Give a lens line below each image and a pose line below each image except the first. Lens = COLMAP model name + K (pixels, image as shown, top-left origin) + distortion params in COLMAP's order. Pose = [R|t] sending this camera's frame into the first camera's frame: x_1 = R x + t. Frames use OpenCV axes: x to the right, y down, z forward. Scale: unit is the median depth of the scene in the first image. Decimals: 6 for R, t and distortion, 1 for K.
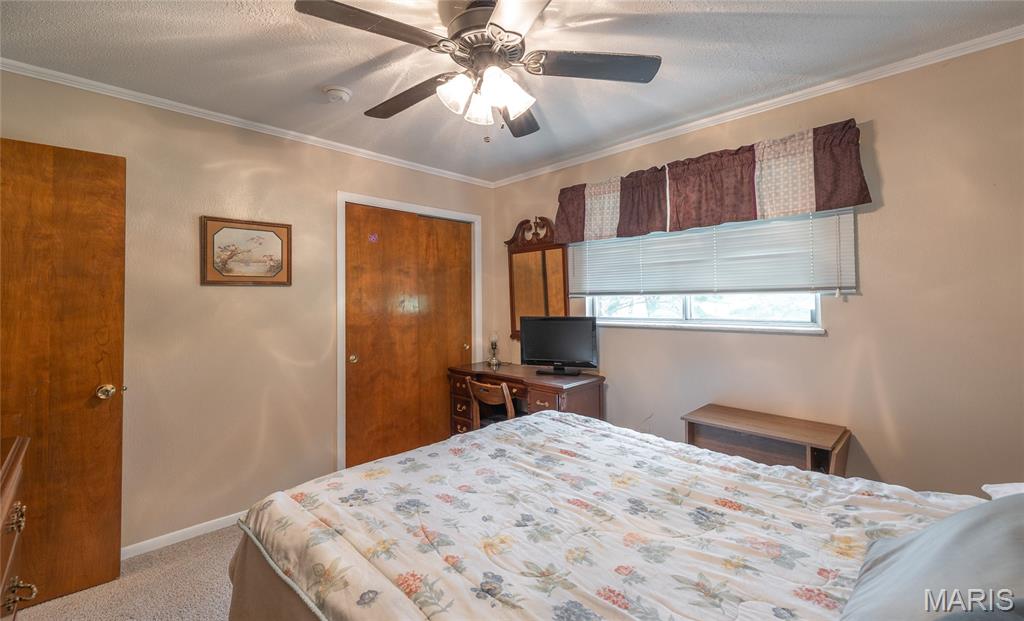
lens RADIAL K [[429.6, 0, 514.2], [0, 429.6, 305.4], [0, 0, 1]] dist [0.001991, -0.000061]
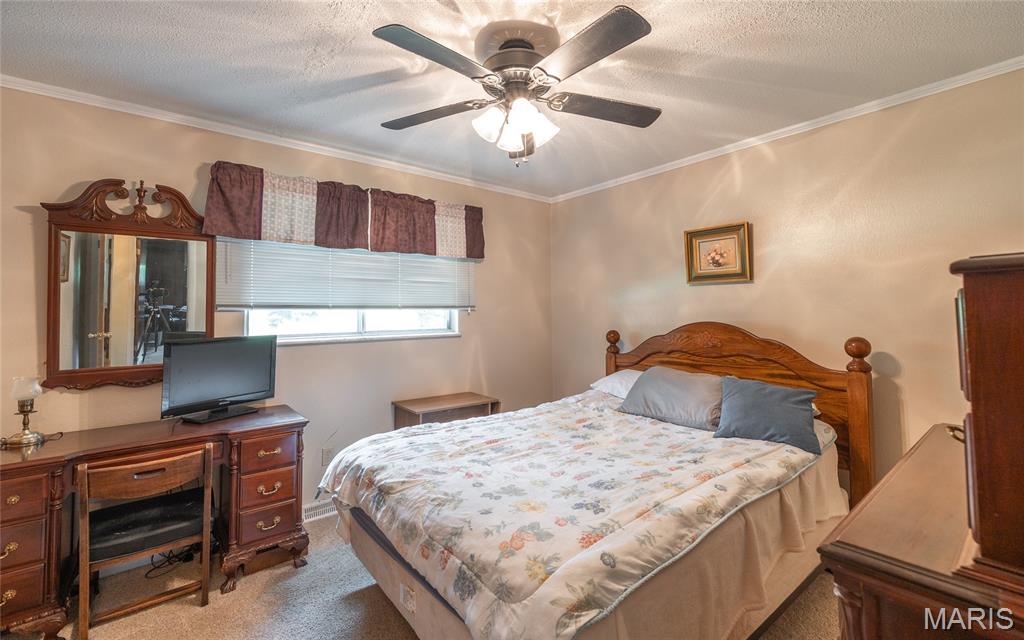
lens RADIAL K [[436.8, 0, 513.3], [0, 436.8, 316.0], [0, 0, 1]] dist [0.000377, 0.000095]
pose [[0.097250, 0.001450, 0.995259, -0.836863], [0.020781, 0.999778, -0.003487, 0.004145], [-0.995043, 0.021022, 0.097198, 0.647247]]
